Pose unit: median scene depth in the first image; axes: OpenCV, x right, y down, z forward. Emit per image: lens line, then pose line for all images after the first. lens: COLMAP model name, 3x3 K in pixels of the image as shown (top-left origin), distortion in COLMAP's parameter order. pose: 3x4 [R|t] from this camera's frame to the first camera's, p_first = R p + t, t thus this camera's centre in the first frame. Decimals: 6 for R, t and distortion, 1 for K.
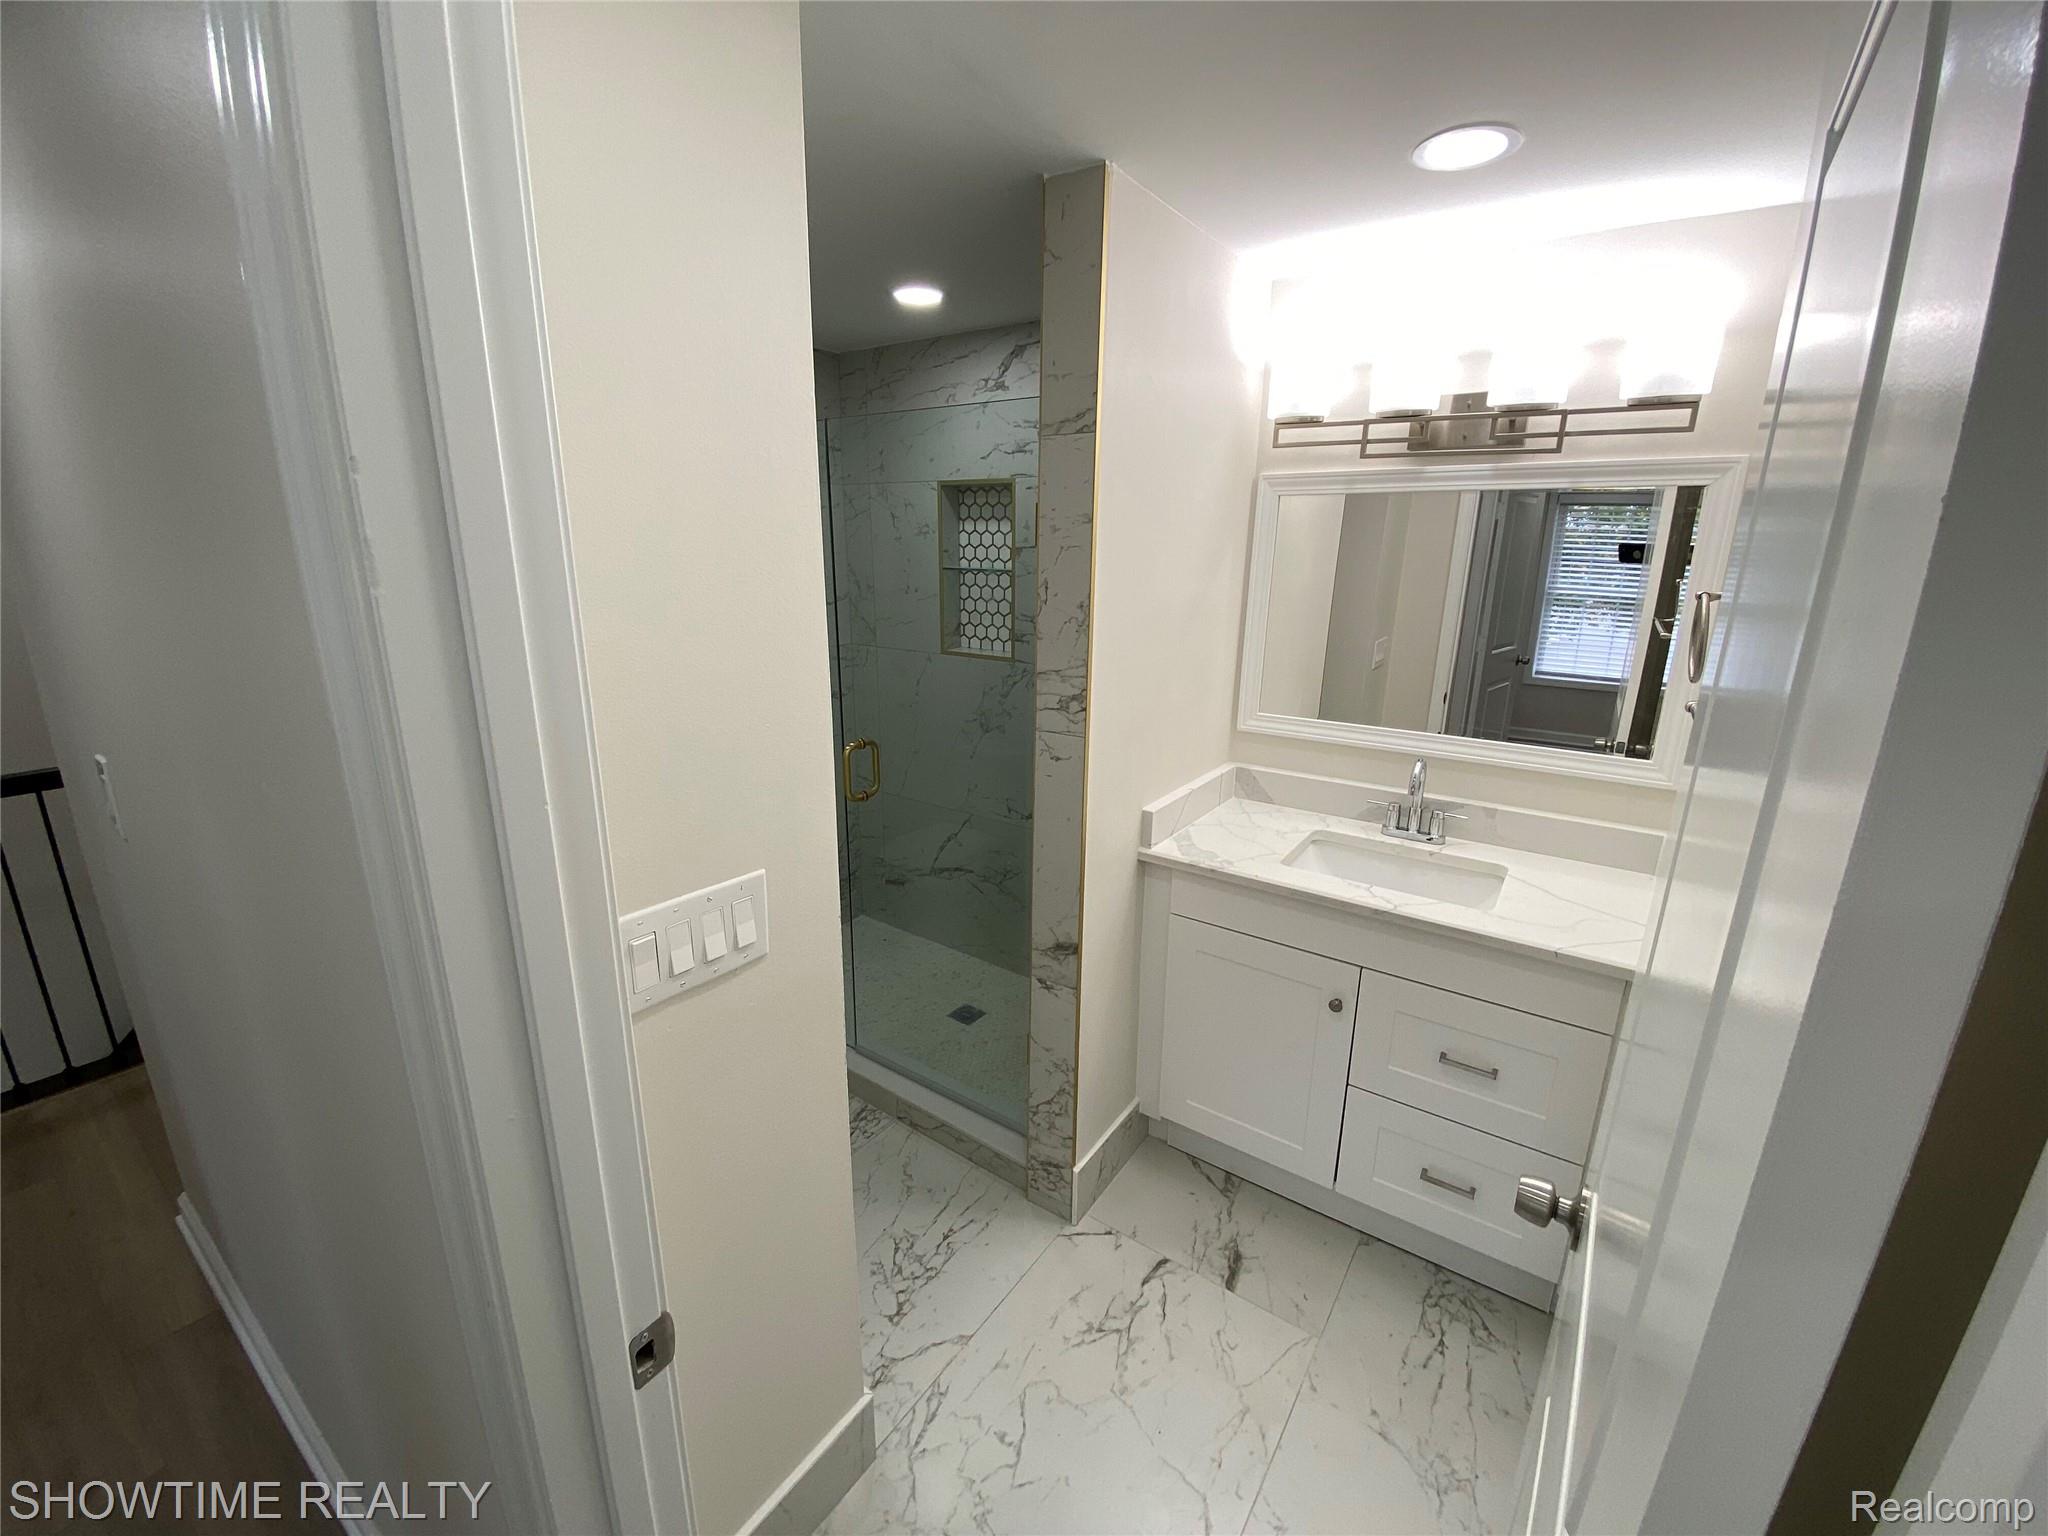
lens RADIAL K [[821.1, 0, 1021.6], [0, 821.1, 764.8], [0, 0, 1]] dist [0.032824, -0.021929]
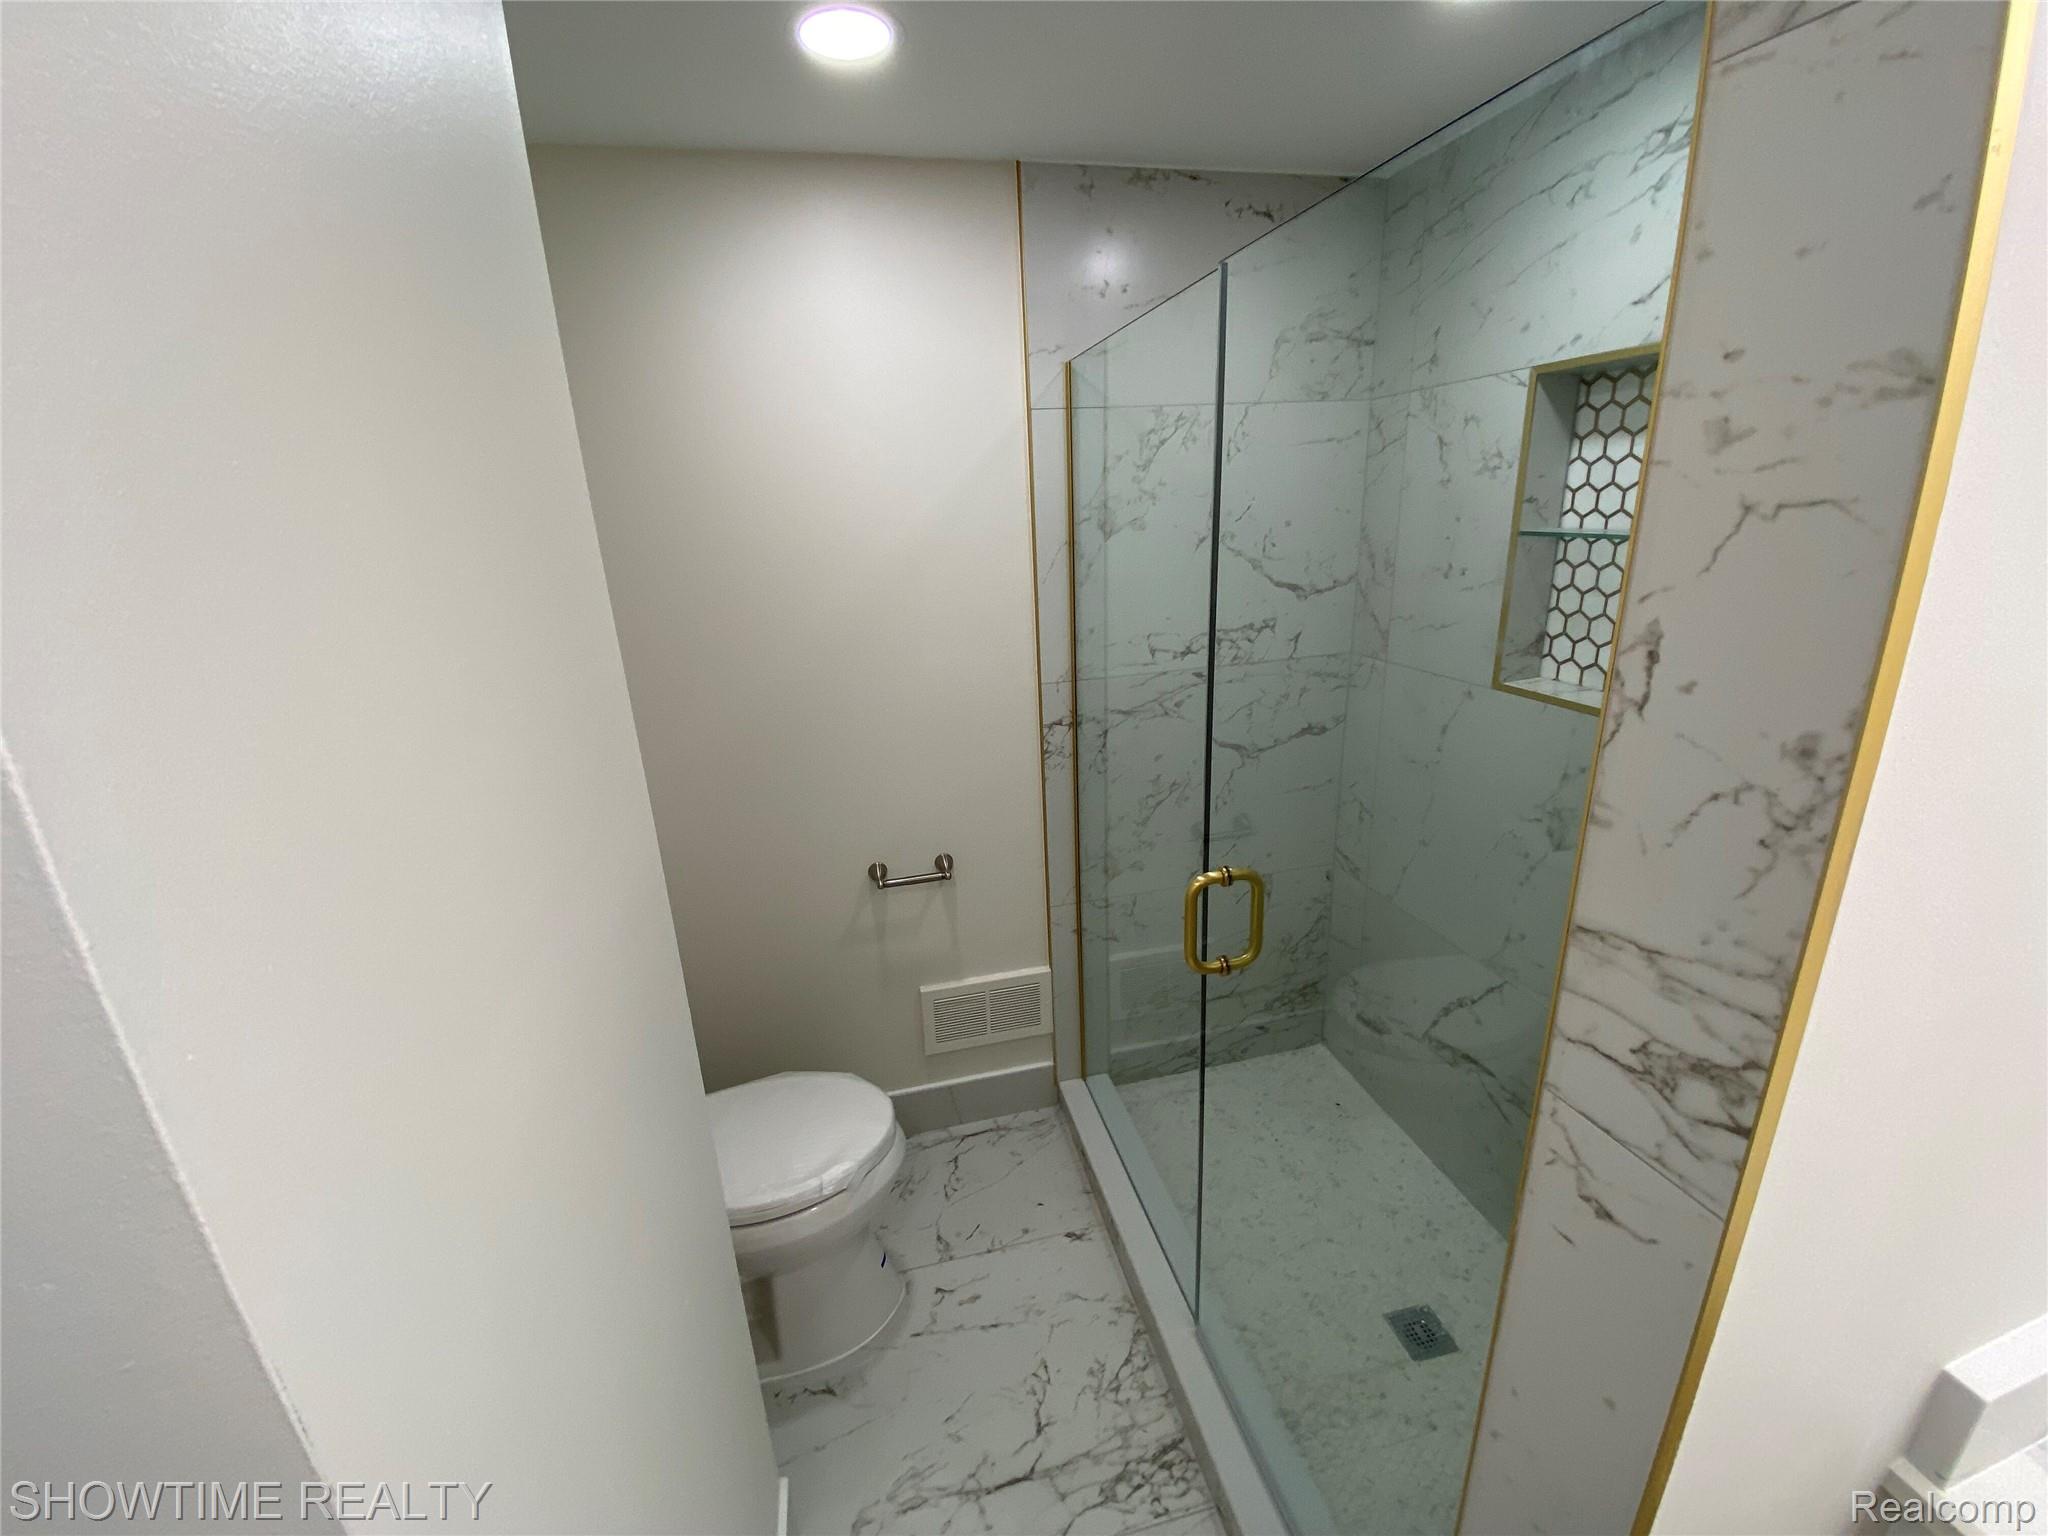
lens RADIAL K [[826.1, 0, 1016.1], [0, 826.1, 756.2], [0, 0, 1]] dist [0.012858, -0.016240]
pose [[0.746243, 0.152928, -0.647869, 0.032176], [-0.121491, 0.988196, 0.093323, -0.105645], [0.654493, 0.009068, 0.756013, 0.379019]]
